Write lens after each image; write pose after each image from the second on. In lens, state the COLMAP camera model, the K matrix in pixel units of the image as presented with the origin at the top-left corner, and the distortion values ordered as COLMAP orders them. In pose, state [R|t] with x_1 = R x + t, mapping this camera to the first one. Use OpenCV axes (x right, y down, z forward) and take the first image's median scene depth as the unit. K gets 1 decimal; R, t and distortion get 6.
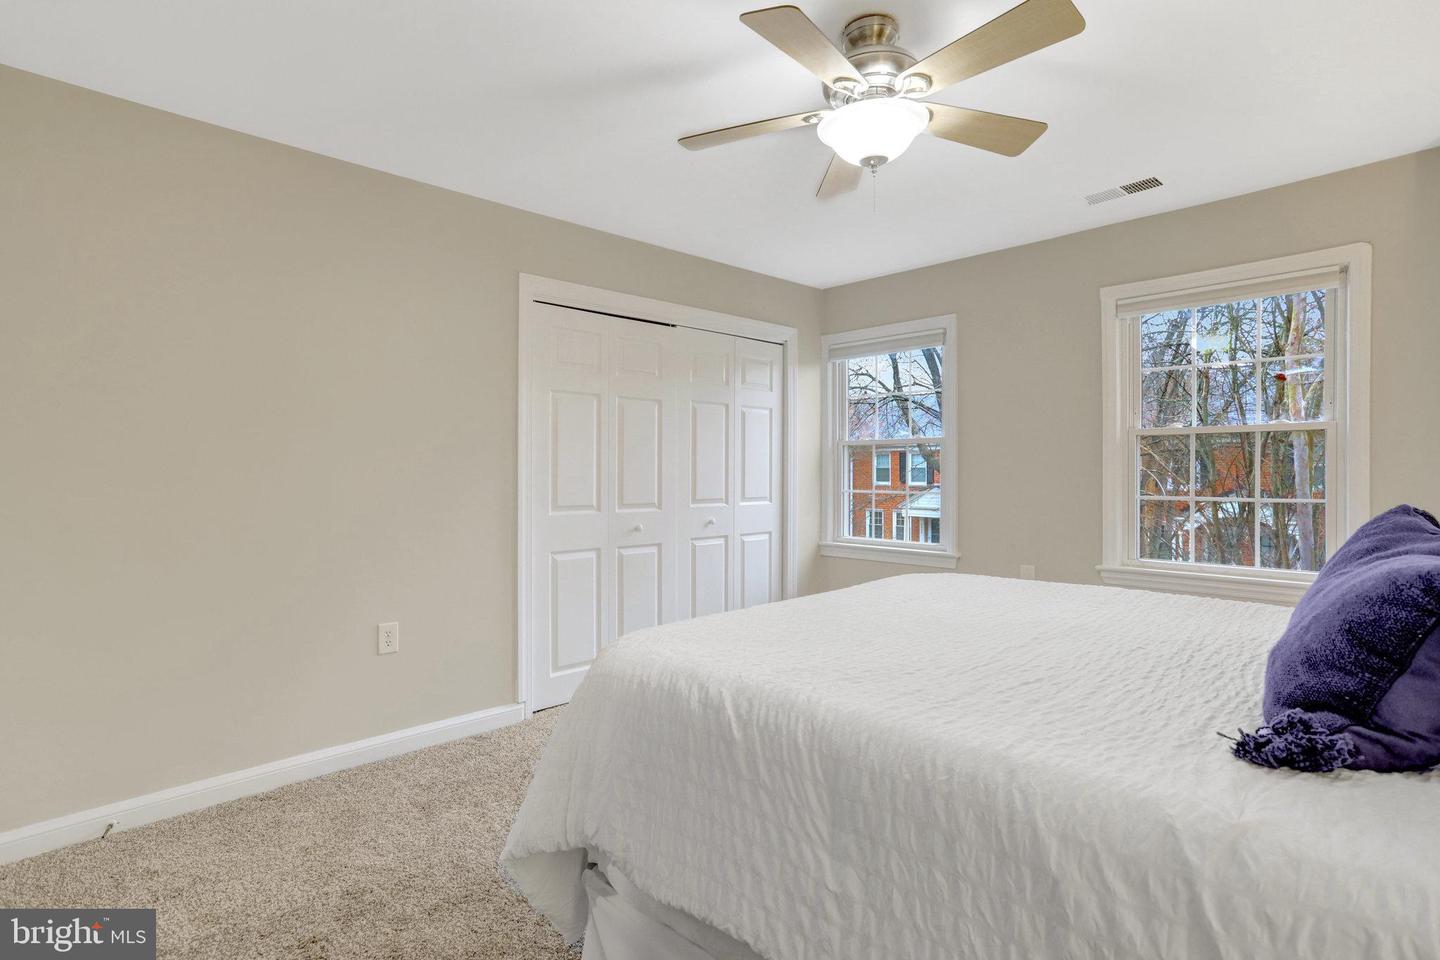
lens RADIAL K [[709.3, 0, 724.5], [0, 709.3, 469.8], [0, 0, 1]] dist [-0.037724, 0.025472]
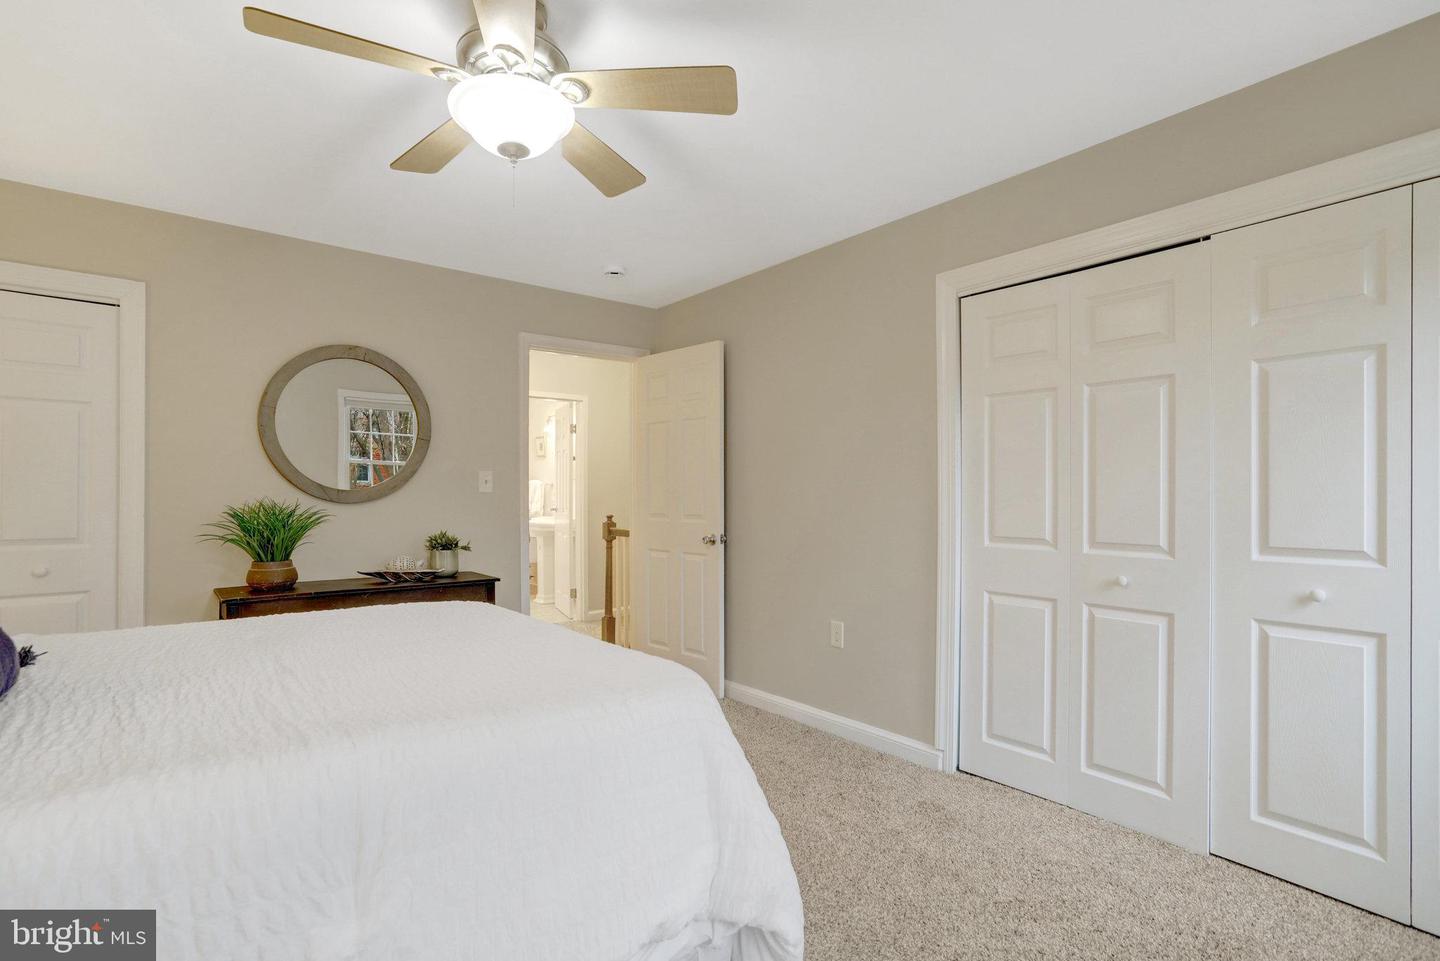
lens RADIAL K [[725.5, 0, 724.0], [0, 725.5, 494.3], [0, 0, 1]] dist [0.000451, 0.000206]
pose [[-0.101124, 0.000976, -0.994873, 0.603928], [0.002610, 0.999996, 0.000716, 0.000959], [0.994870, -0.002524, -0.101126, 0.739786]]
